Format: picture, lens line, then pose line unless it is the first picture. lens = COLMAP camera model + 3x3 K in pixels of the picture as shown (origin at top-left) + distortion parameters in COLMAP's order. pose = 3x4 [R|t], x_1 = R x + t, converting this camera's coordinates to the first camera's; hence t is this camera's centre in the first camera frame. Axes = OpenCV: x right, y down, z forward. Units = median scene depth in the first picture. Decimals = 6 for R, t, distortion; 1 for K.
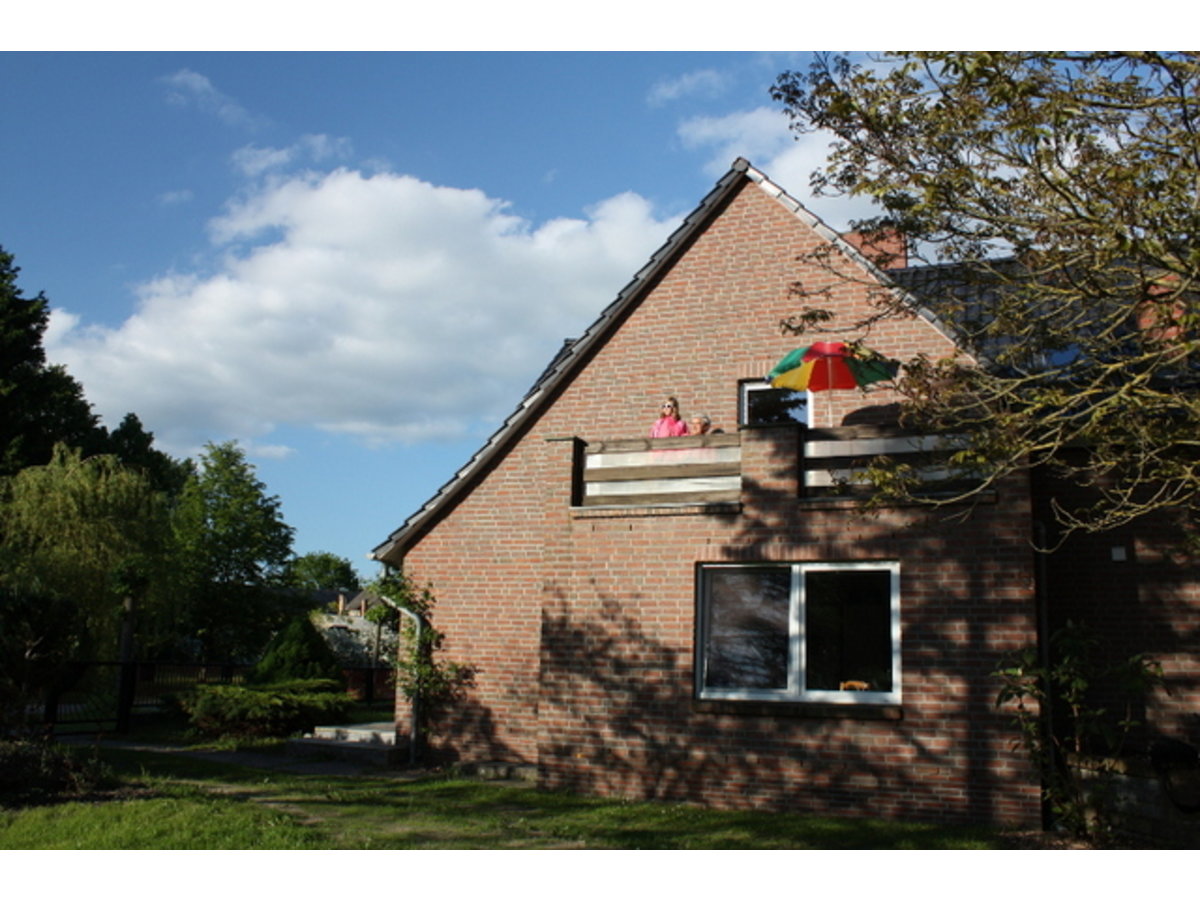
lens RADIAL K [[1062.9, 0, 600.0], [0, 1062.9, 450.0], [0, 0, 1]] dist [-0.135526, 0.001268]
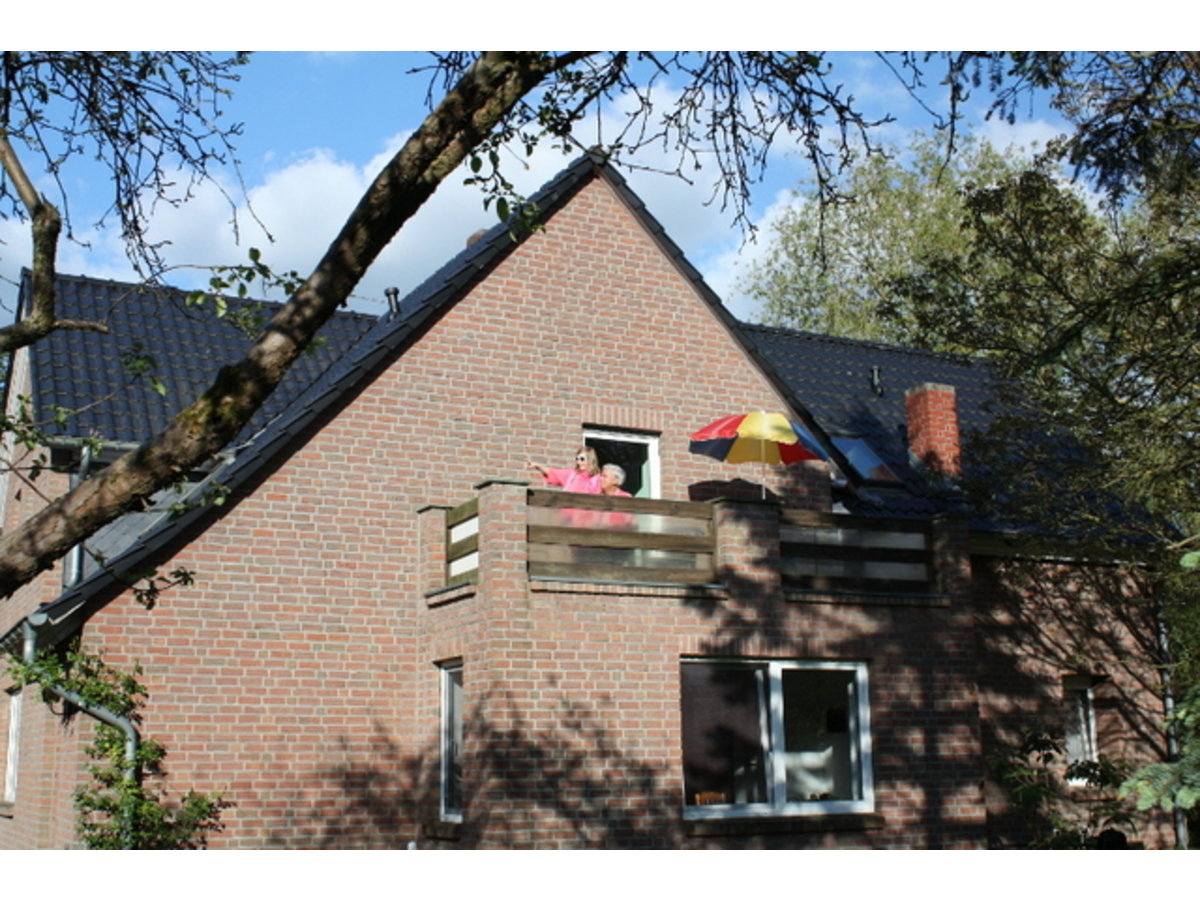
lens RADIAL K [[1461.0, 0, 600.0], [0, 1461.0, 450.0], [0, 0, 1]] dist [0.002528, -0.000174]
pose [[0.645579, 0.118904, 0.754381, -0.829713], [-0.133090, 0.990206, -0.042180, -0.001096], [-0.752008, -0.073170, 0.655081, 0.304742]]
